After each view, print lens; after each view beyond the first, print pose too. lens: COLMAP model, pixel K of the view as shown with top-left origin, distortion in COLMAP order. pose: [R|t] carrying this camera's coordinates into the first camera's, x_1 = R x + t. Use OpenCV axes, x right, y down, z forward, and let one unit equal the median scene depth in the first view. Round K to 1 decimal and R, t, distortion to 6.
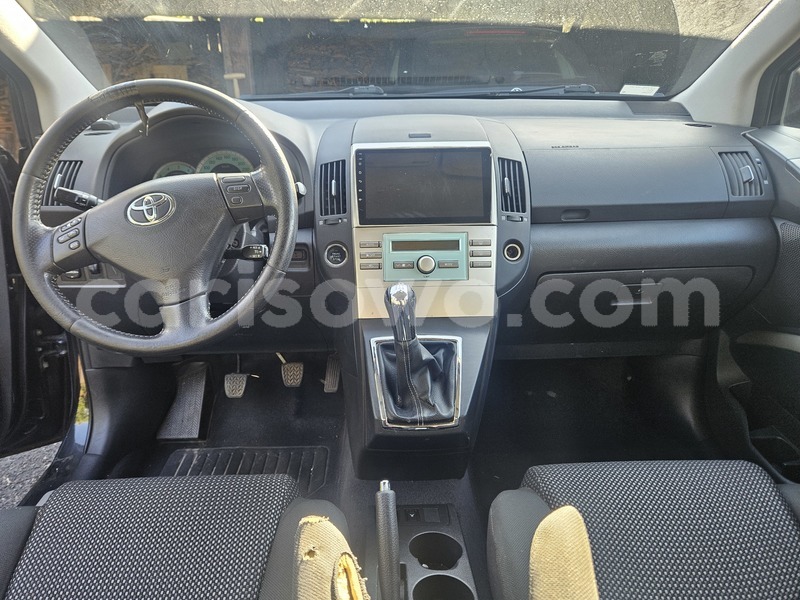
lens RADIAL K [[537.6, 0, 400.0], [0, 537.6, 300.0], [0, 0, 1]] dist [0.054705, -0.076535]
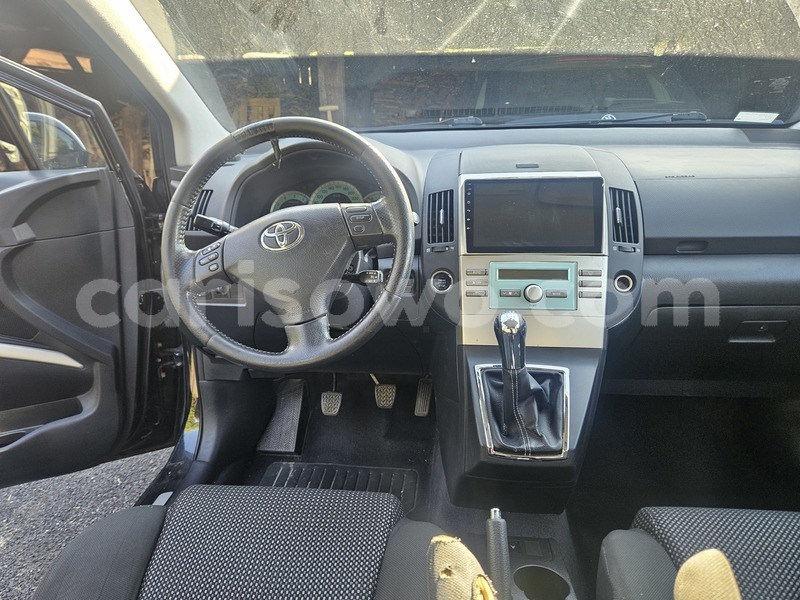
lens RADIAL K [[538.9, 0, 395.9], [0, 538.9, 301.8], [0, 0, 1]] dist [0.048485, -0.060317]
pose [[0.989589, 0.031353, -0.140469, -0.061196], [-0.037322, 0.998500, -0.040064, -0.000660], [0.139002, 0.044890, 0.989274, -0.027909]]
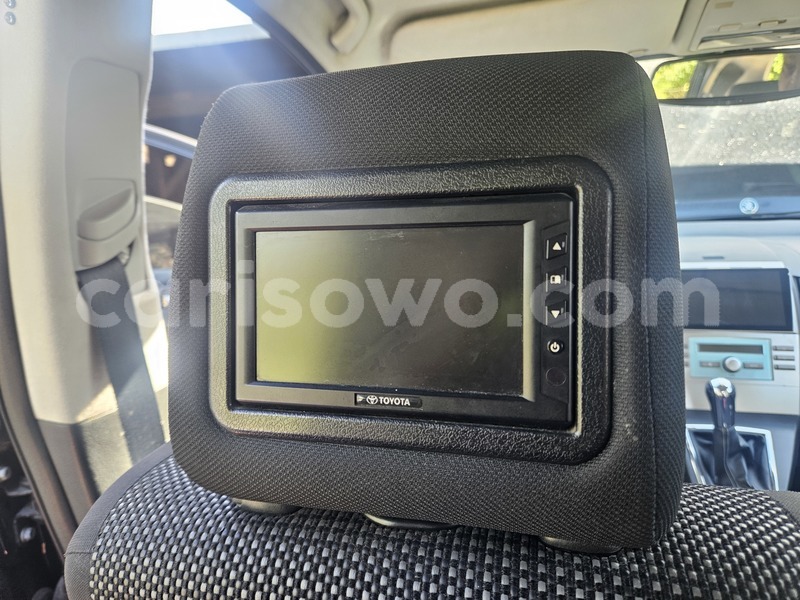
lens RADIAL K [[537.6, 0, 400.0], [0, 537.6, 300.0], [0, 0, 1]] dist [0.054705, -0.076535]
pose [[0.948438, 0.016487, -0.316535, -0.258786], [-0.077260, 0.980550, -0.180421, 0.062905], [0.307403, 0.195574, 0.931265, -0.339301]]
